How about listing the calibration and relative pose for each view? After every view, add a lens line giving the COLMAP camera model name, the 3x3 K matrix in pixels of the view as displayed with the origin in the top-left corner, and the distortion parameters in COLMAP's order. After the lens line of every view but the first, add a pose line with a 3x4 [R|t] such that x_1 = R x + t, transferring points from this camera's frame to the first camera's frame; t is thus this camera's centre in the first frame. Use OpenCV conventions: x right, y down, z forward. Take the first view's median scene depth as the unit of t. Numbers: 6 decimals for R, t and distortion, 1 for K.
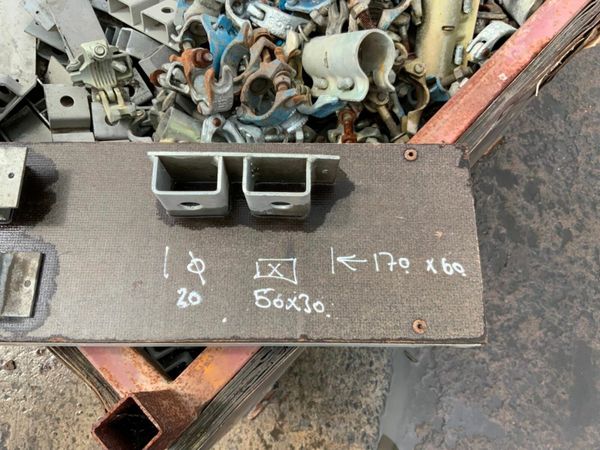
lens RADIAL K [[498.4, 0, 298.0], [0, 498.4, 225.5], [0, 0, 1]] dist [0.076596, -0.156573]
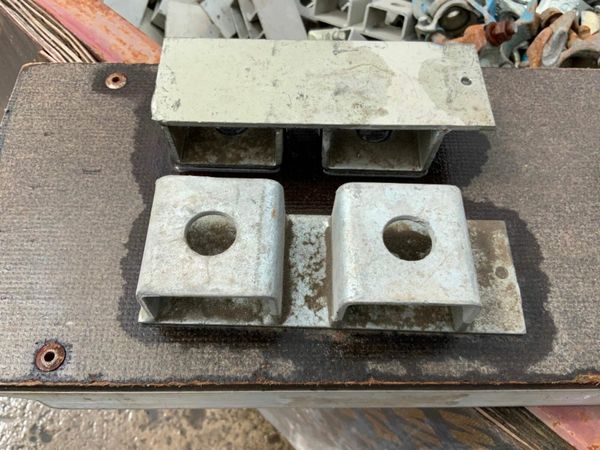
lens RADIAL K [[498.4, 0, 298.0], [0, 498.4, 225.5], [0, 0, 1]] dist [0.076596, -0.156573]
pose [[0.999802, 0.002594, 0.019715, -0.755878], [0.001762, 0.976002, -0.217756, 0.180010], [-0.019806, 0.217748, 0.975804, 0.472852]]
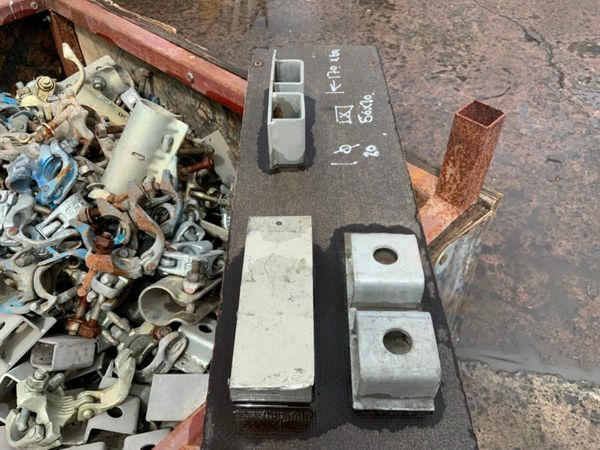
lens RADIAL K [[498.4, 0, 298.0], [0, 498.4, 225.5], [0, 0, 1]] dist [0.076596, -0.156573]
pose [[-0.004531, -0.713927, 0.700206, -1.244899], [0.960933, 0.190673, 0.200628, -0.254671], [-0.276744, 0.673760, 0.685172, 0.301731]]
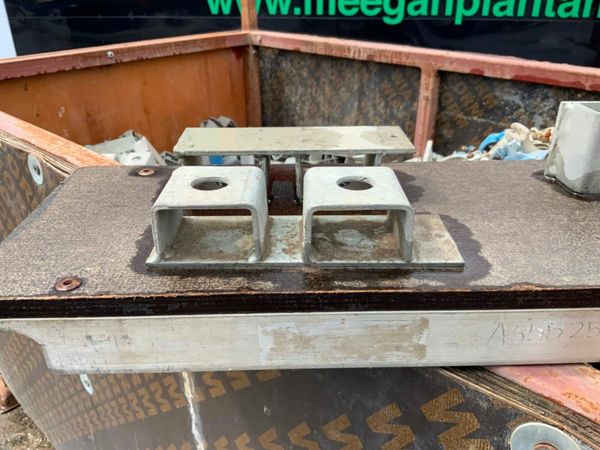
lens RADIAL K [[498.4, 0, 298.0], [0, 498.4, 225.5], [0, 0, 1]] dist [0.076596, -0.156573]
pose [[0.999612, -0.020278, 0.019102, -0.730285], [0.027815, 0.688394, -0.724804, 0.575874], [0.001548, 0.725054, 0.688691, 0.529362]]
